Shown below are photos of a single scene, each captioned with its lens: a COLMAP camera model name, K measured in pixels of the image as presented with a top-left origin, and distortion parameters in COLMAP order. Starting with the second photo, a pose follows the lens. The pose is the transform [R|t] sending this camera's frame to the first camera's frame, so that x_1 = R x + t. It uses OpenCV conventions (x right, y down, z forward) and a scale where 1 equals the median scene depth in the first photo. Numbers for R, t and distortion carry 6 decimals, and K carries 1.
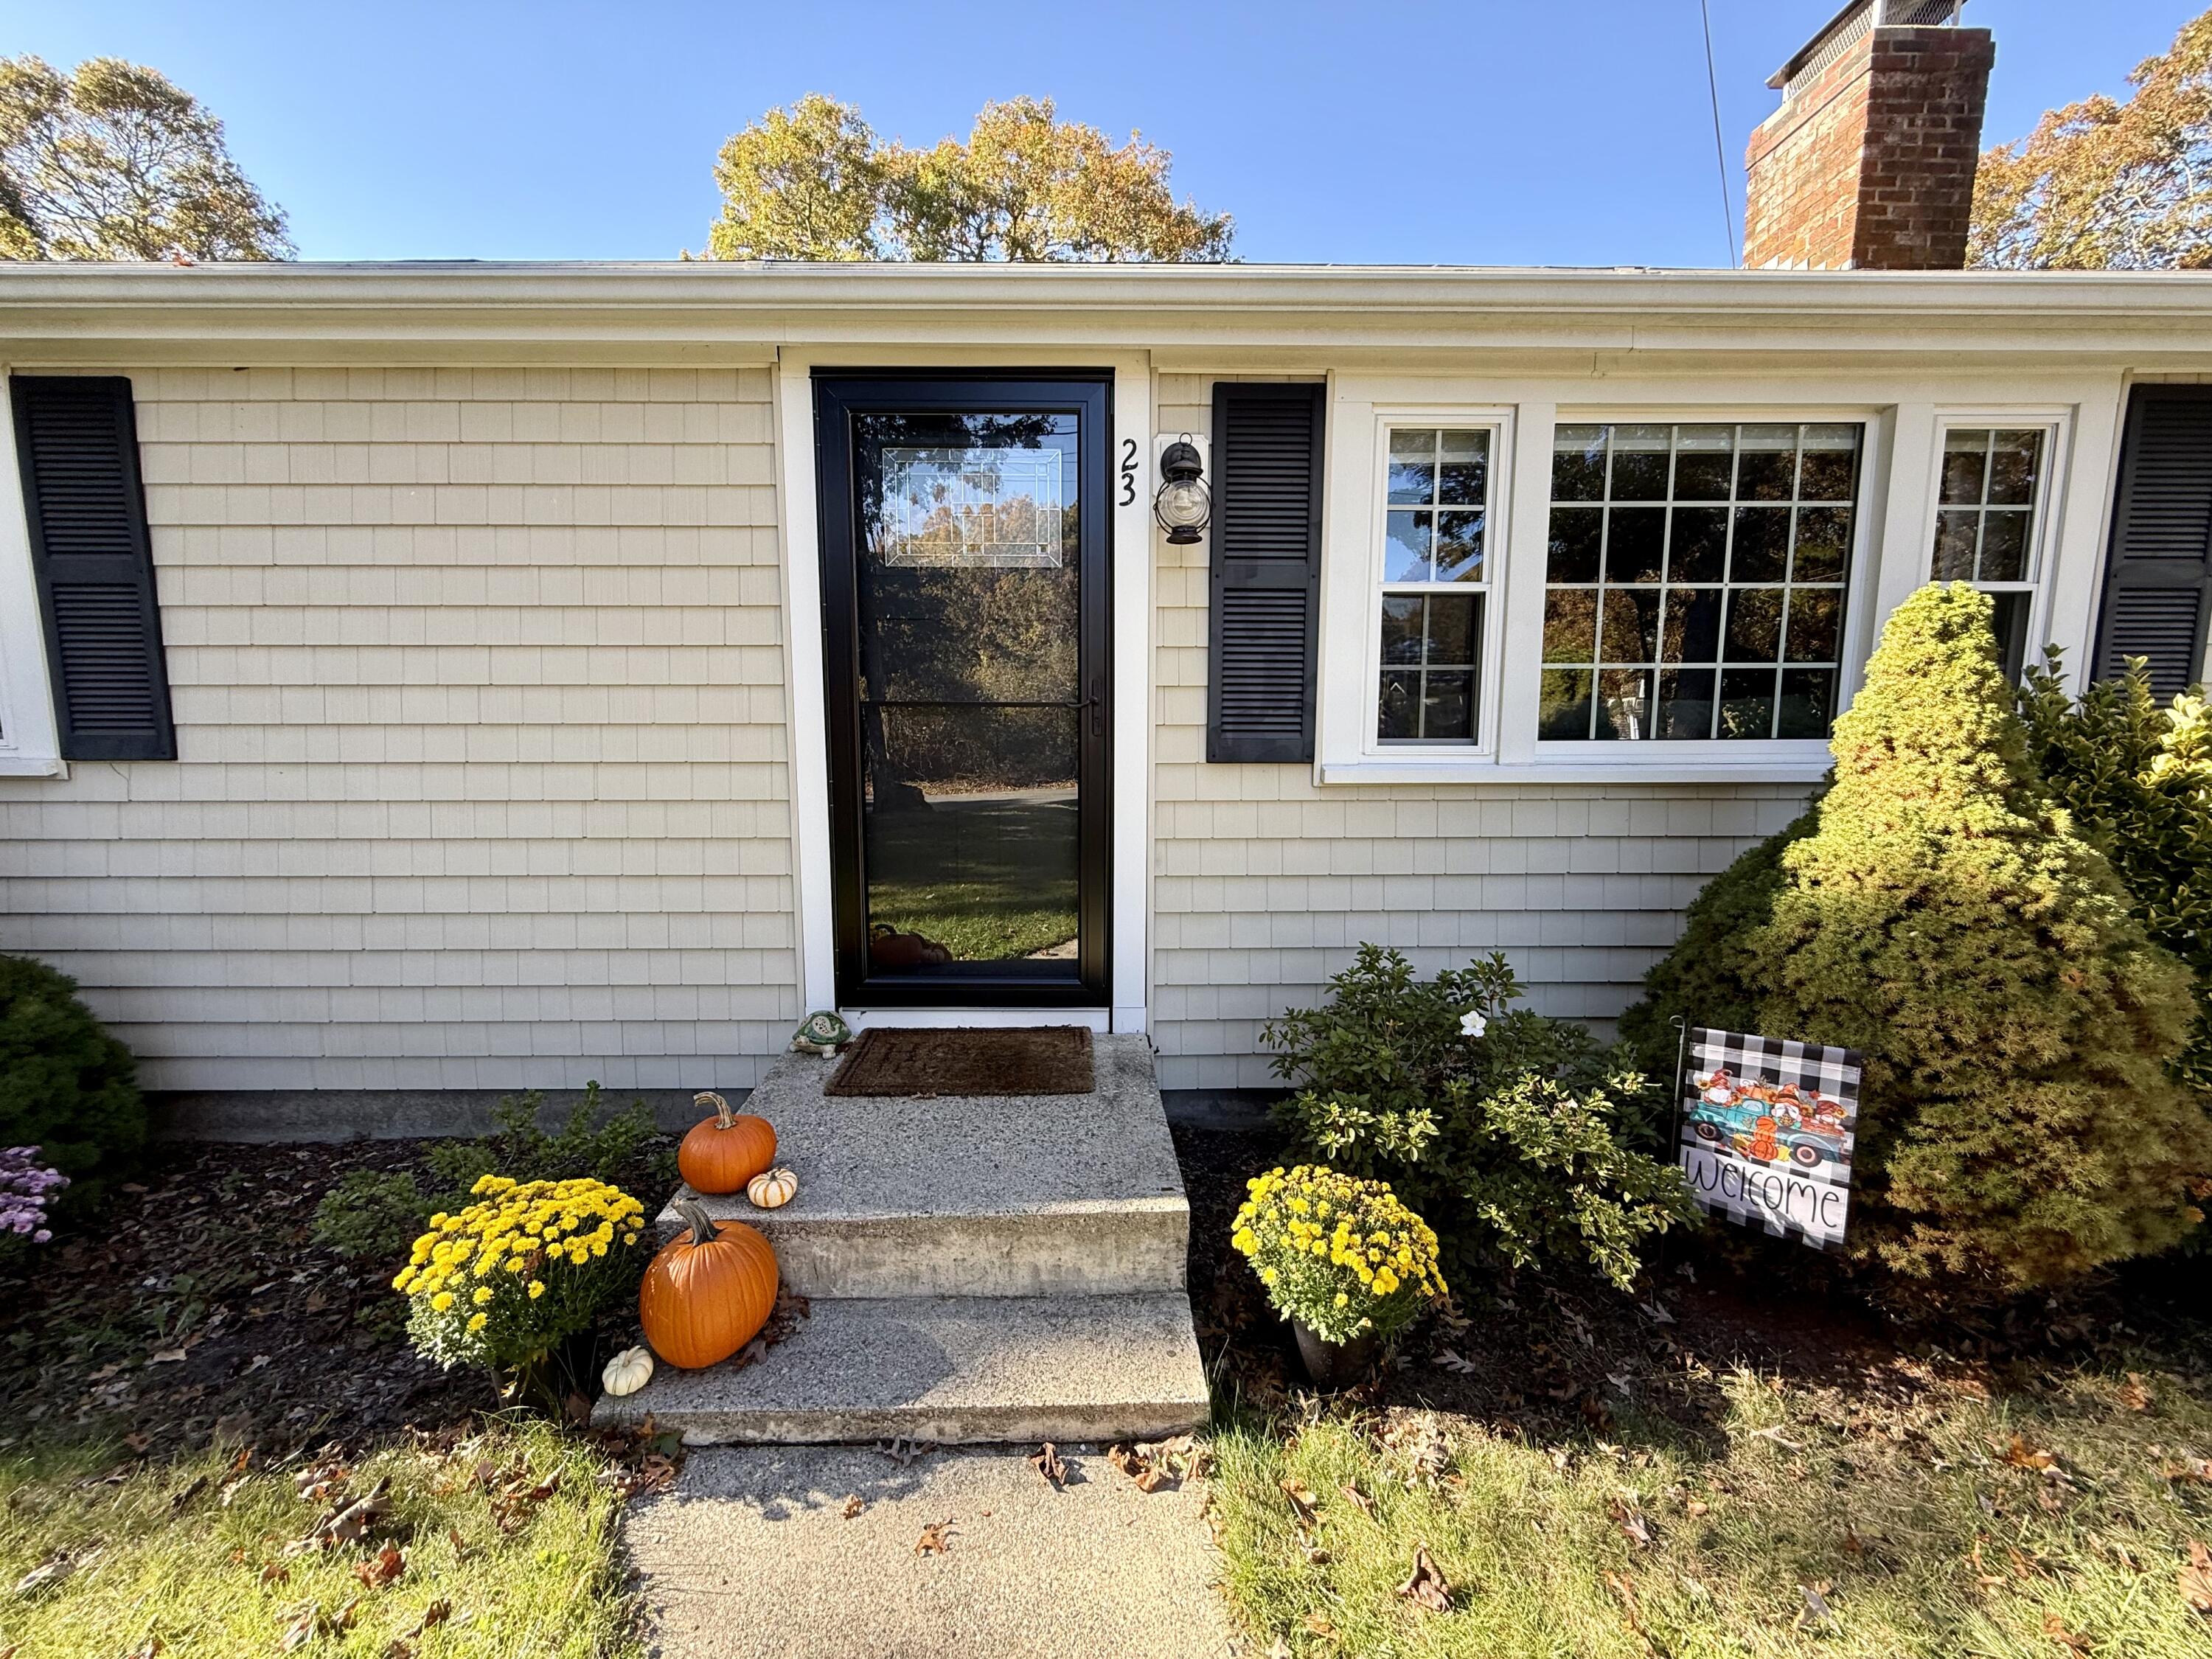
lens RADIAL K [[872.8, 0, 1100.1], [0, 872.8, 830.2], [0, 0, 1]] dist [-0.001500, -0.000741]
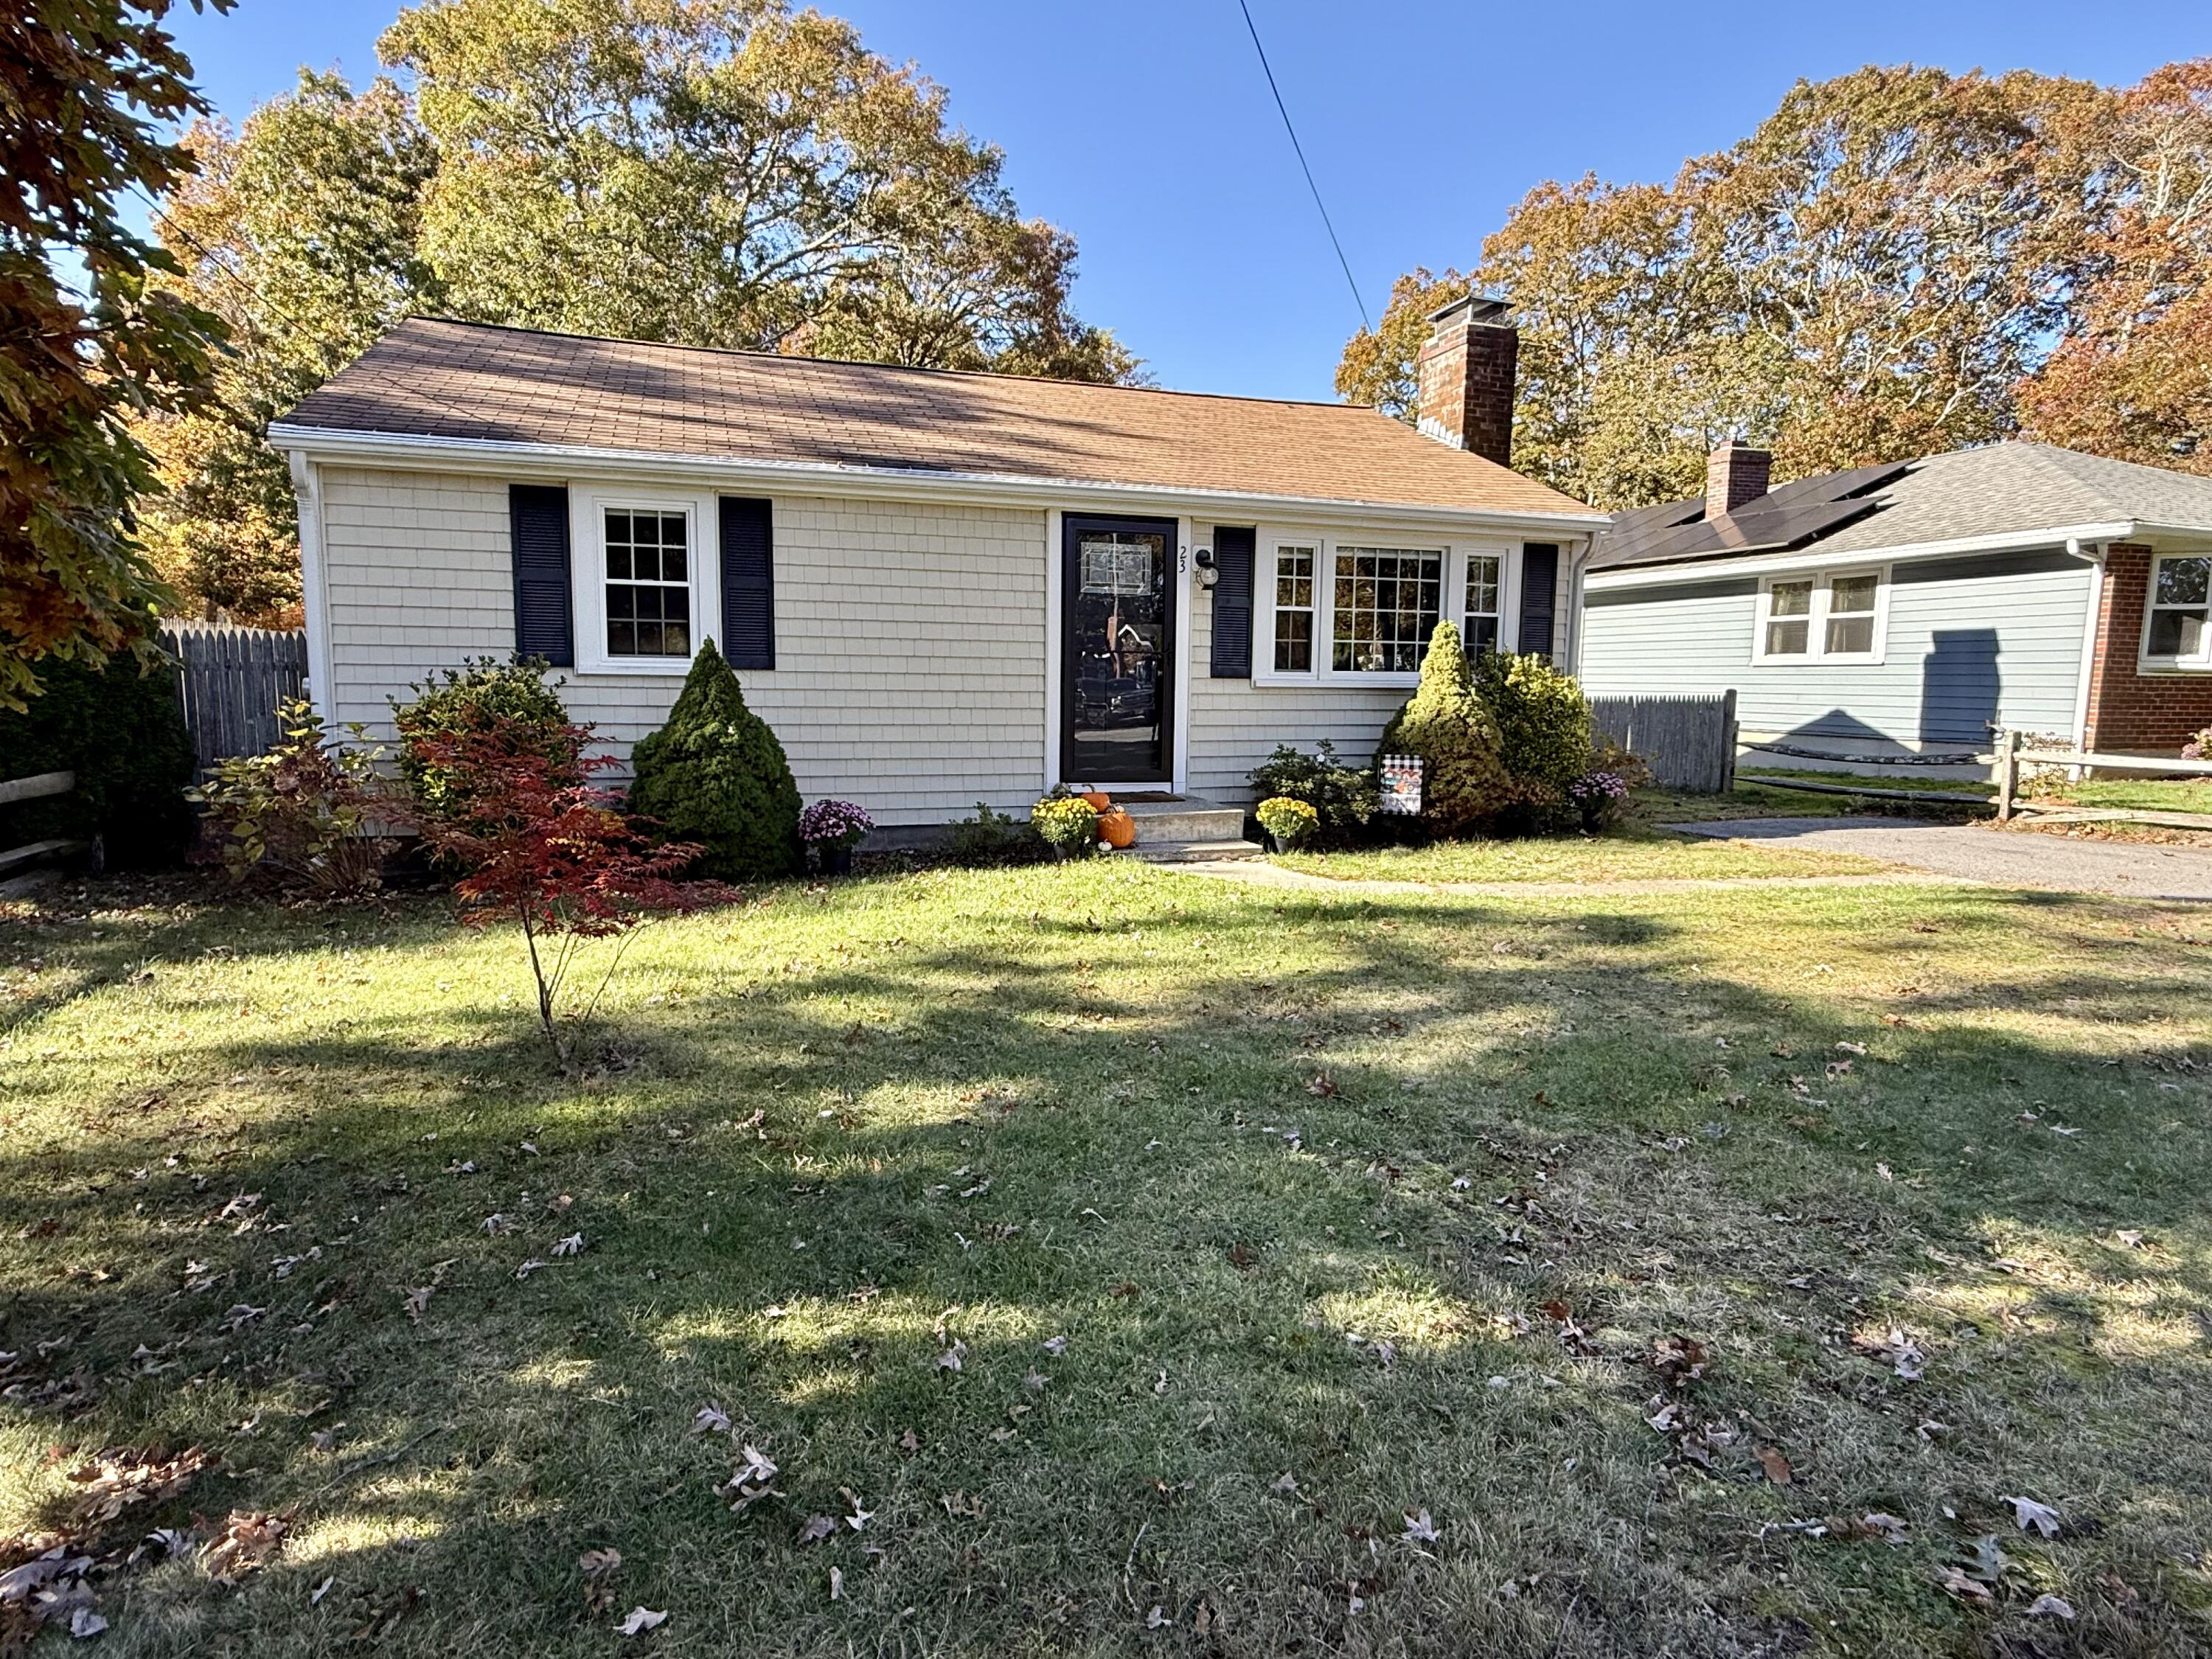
lens RADIAL K [[1235.7, 0, 1106.0], [0, 1235.7, 829.5], [0, 0, 1]] dist [-0.003015, -0.000285]
pose [[0.949989, -0.024750, 0.311302, -1.259233], [0.026952, 0.999633, -0.002772, 0.352758], [-0.311119, 0.011023, 0.950307, -2.212123]]
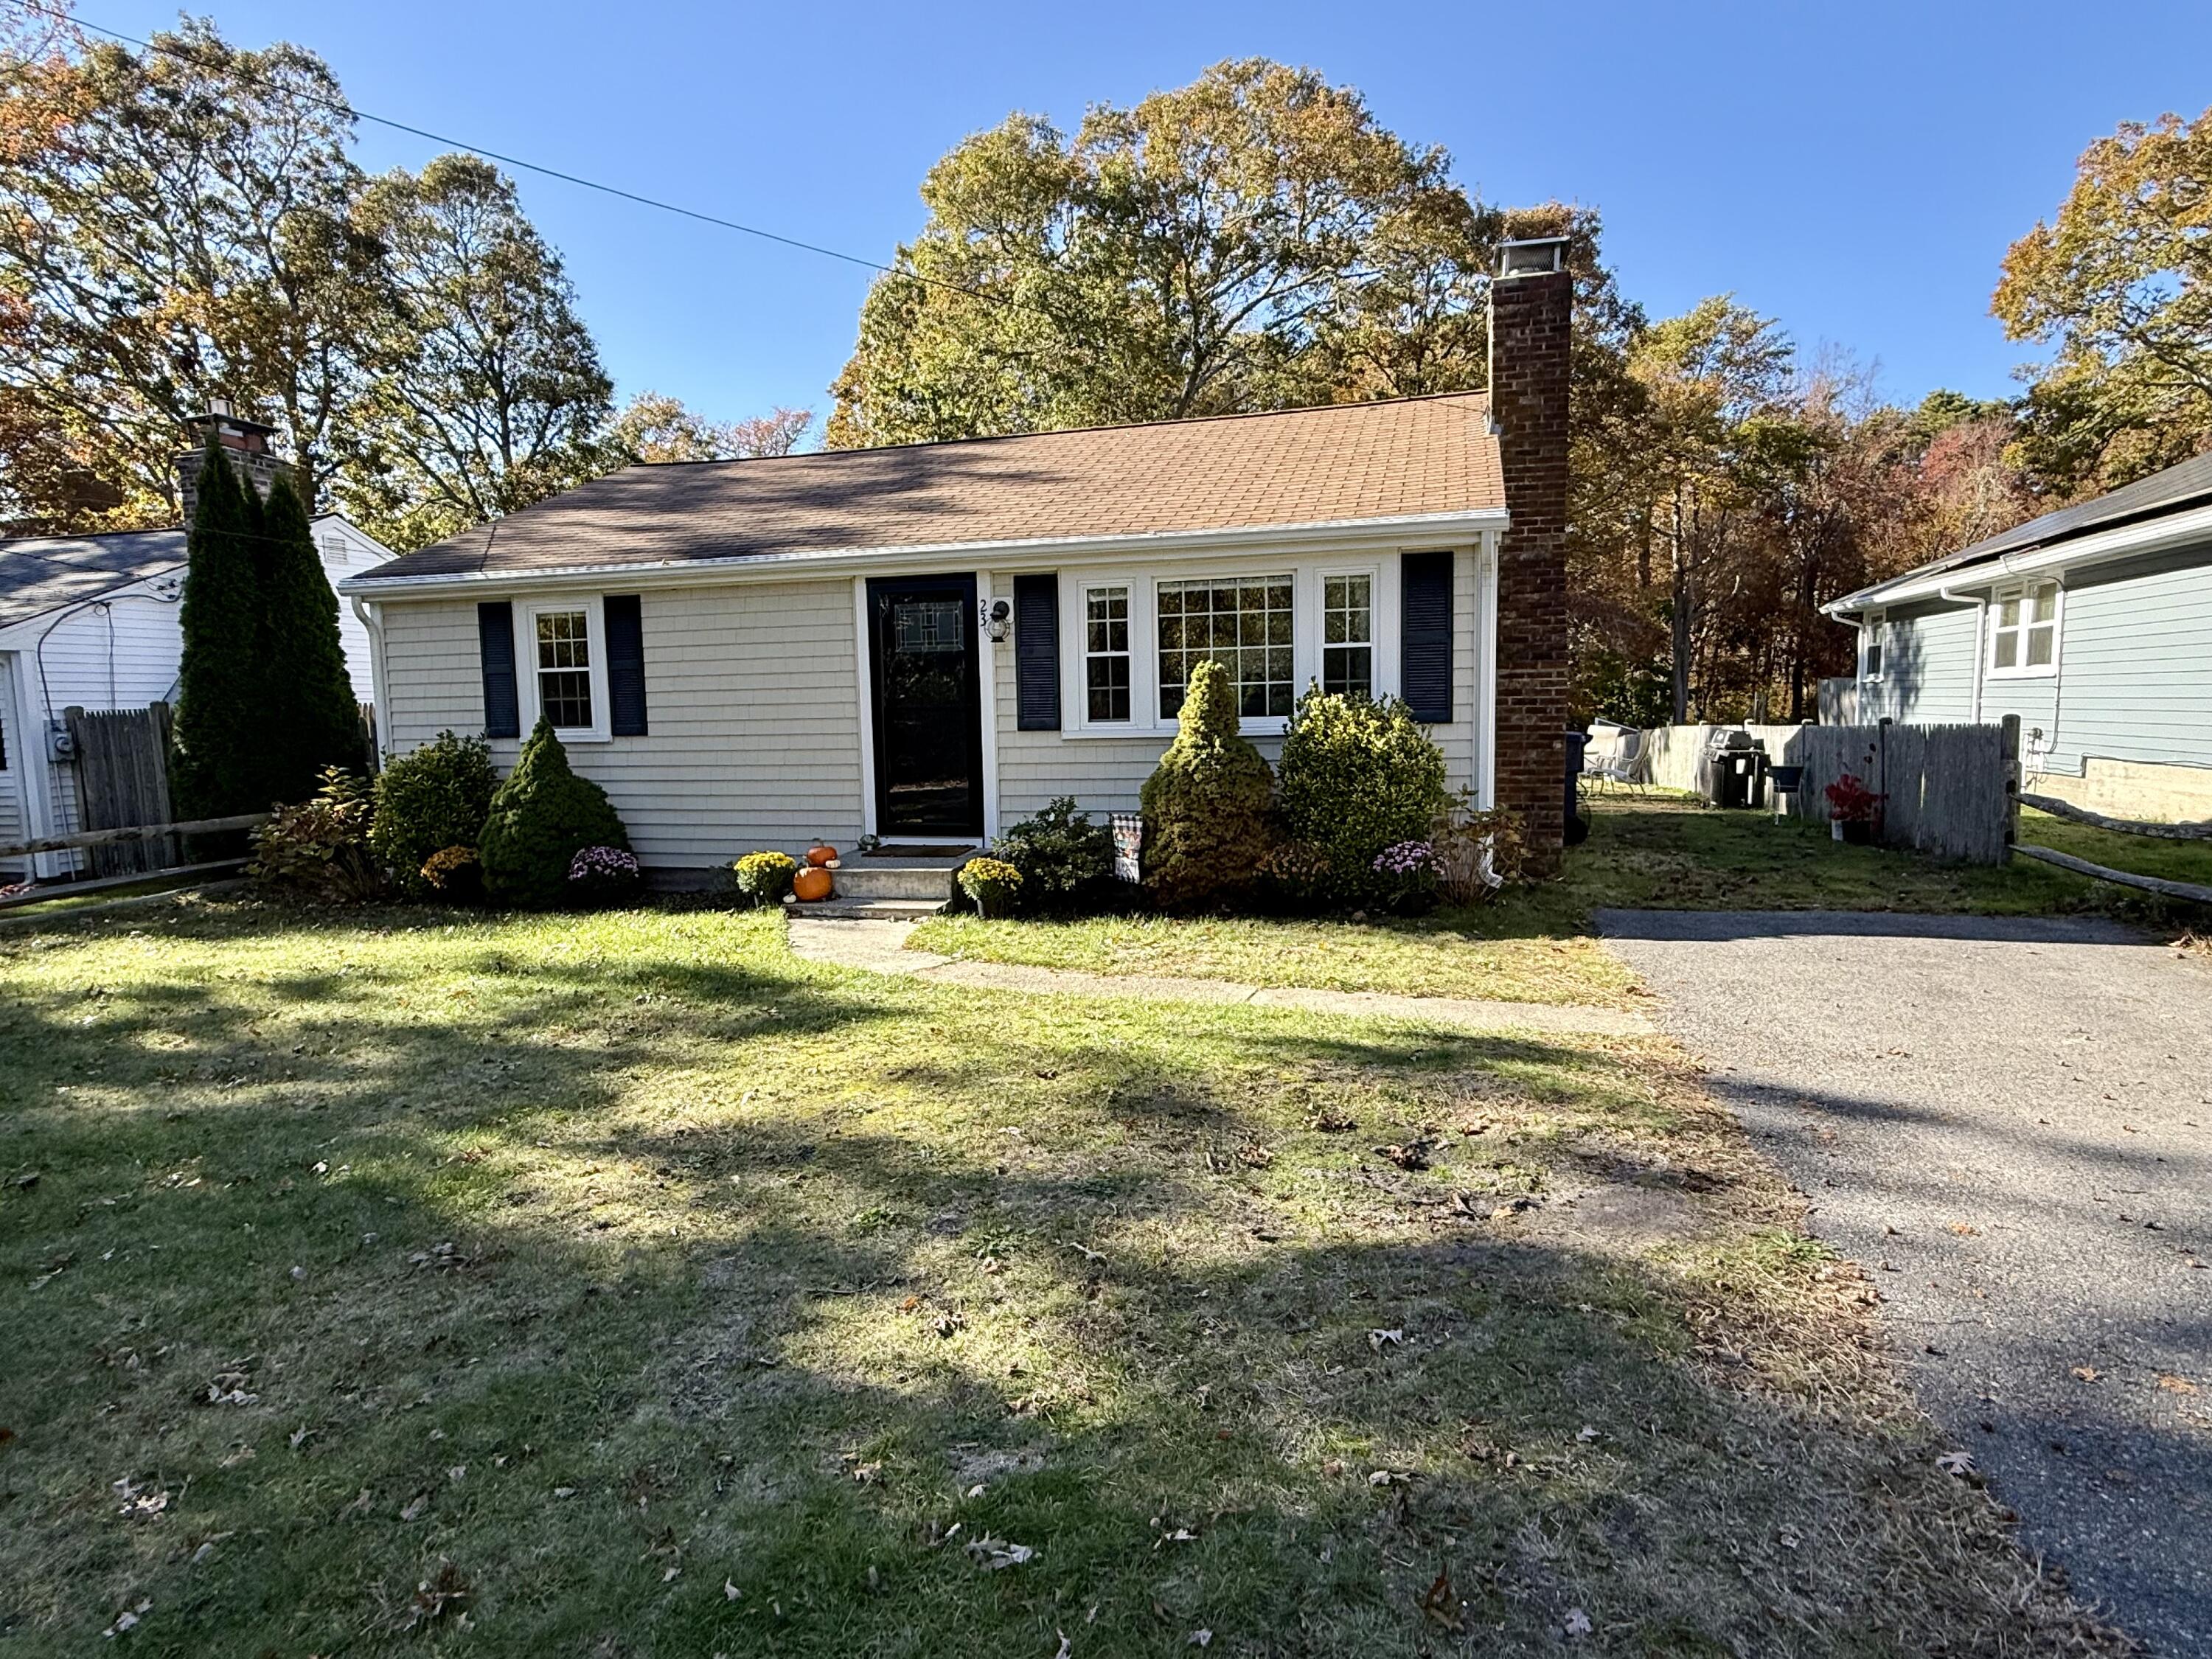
lens RADIAL K [[1235.7, 0, 1106.0], [0, 1235.7, 829.5], [0, 0, 1]] dist [-0.003015, -0.000285]
pose [[0.957232, 0.008167, -0.289205, 1.348361], [-0.015466, 0.999617, -0.022964, 0.268617], [0.288907, 0.026455, 0.956992, -2.169530]]
